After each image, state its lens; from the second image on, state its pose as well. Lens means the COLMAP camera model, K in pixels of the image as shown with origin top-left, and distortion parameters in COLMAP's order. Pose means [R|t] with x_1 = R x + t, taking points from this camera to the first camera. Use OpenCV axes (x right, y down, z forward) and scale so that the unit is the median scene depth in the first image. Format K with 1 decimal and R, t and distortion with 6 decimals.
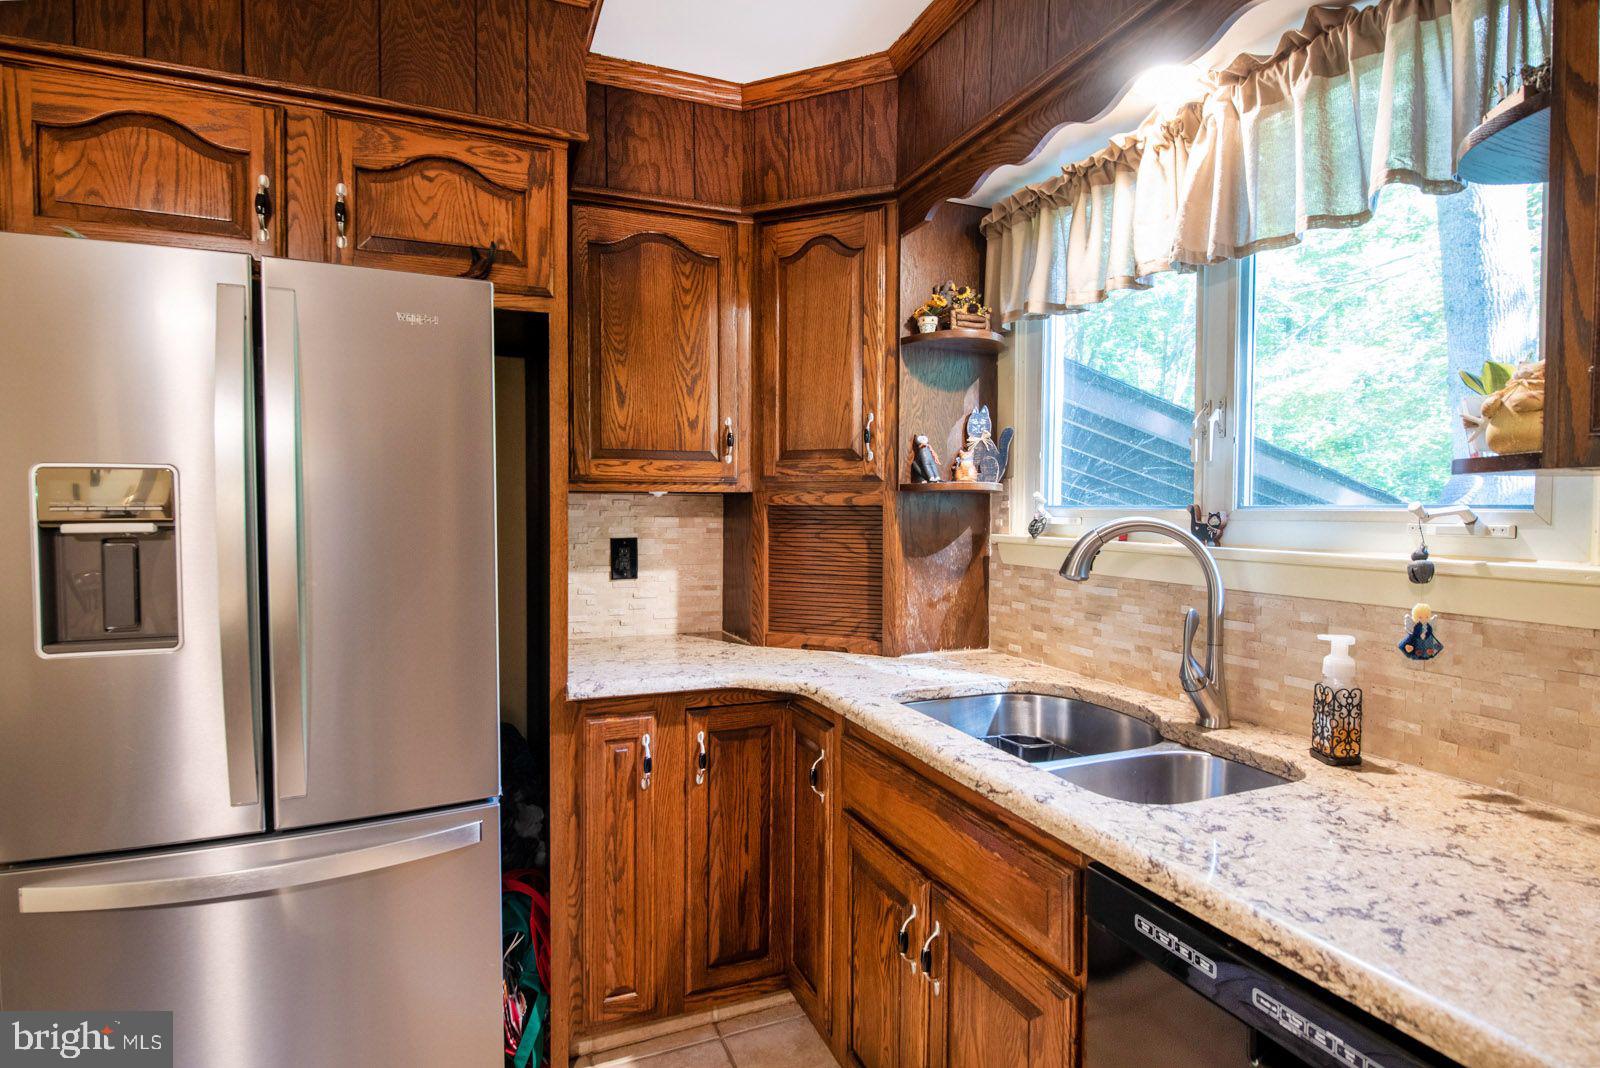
lens RADIAL K [[813.7, 0, 800.2], [0, 813.7, 528.3], [0, 0, 1]] dist [0.015350, -0.014142]
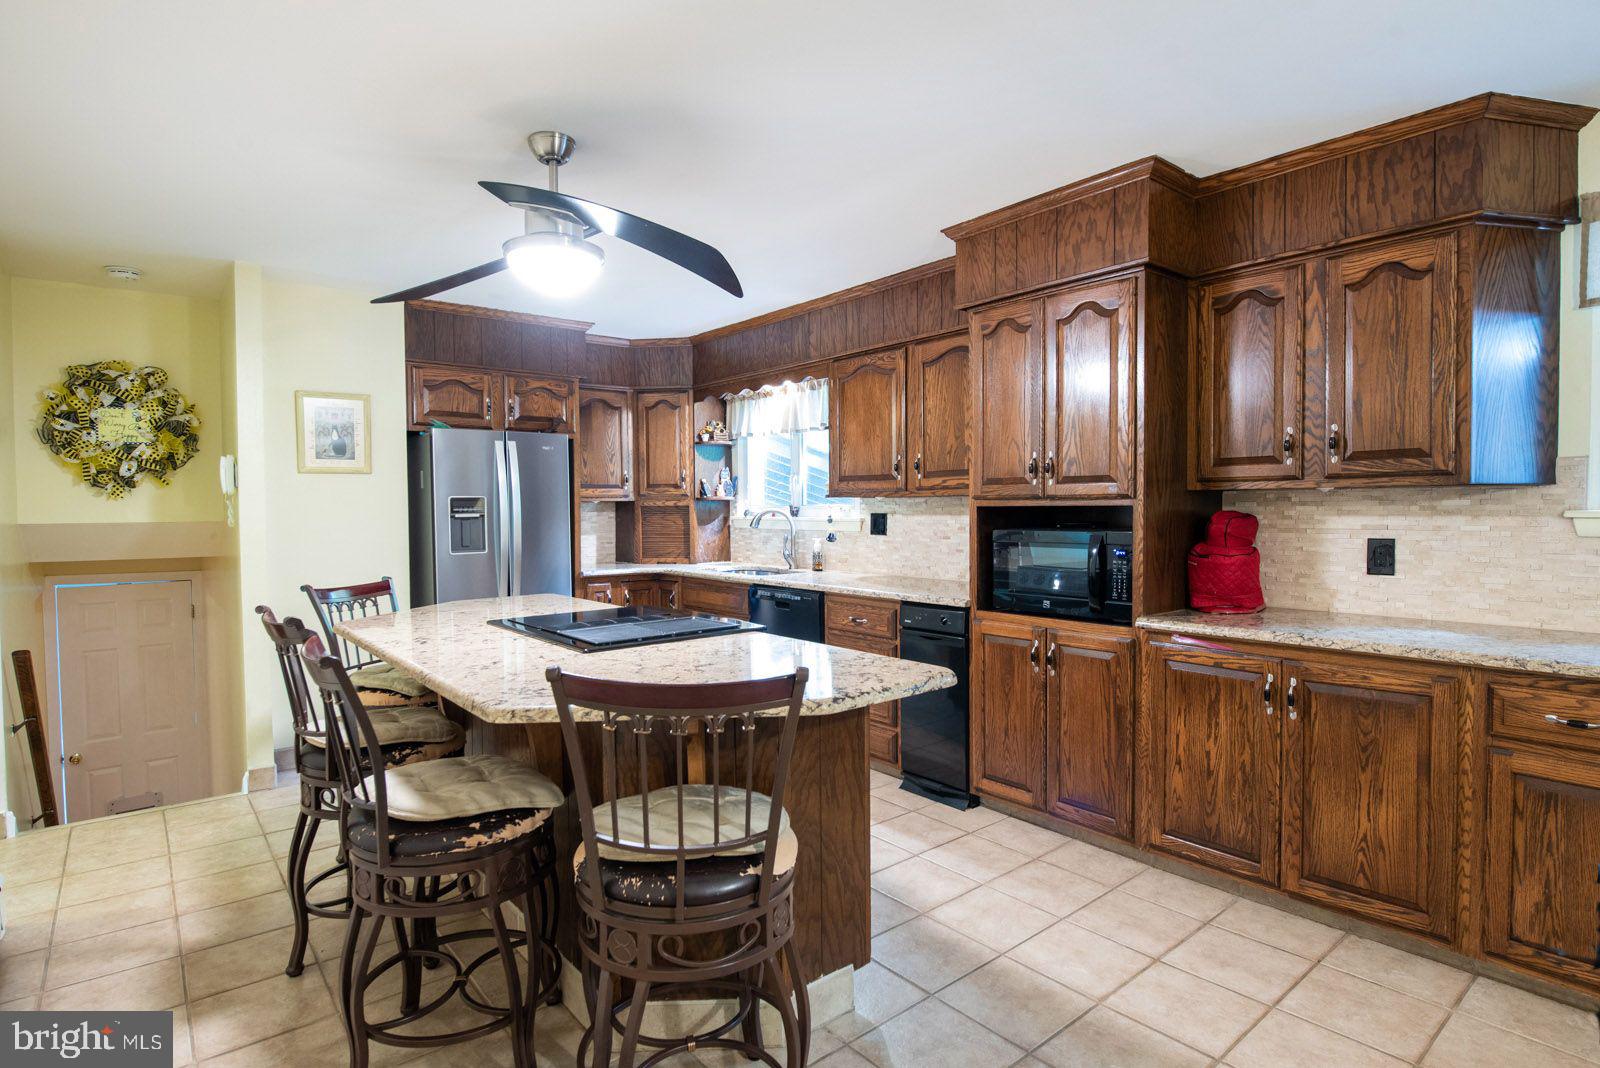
lens RADIAL K [[813.7, 0, 800.2], [0, 813.7, 528.3], [0, 0, 1]] dist [0.015350, -0.014142]
pose [[0.955247, -0.018945, 0.295201, -0.325589], [0.019138, 0.999814, 0.002236, 0.044362], [-0.295189, 0.003514, 0.955432, -1.570851]]
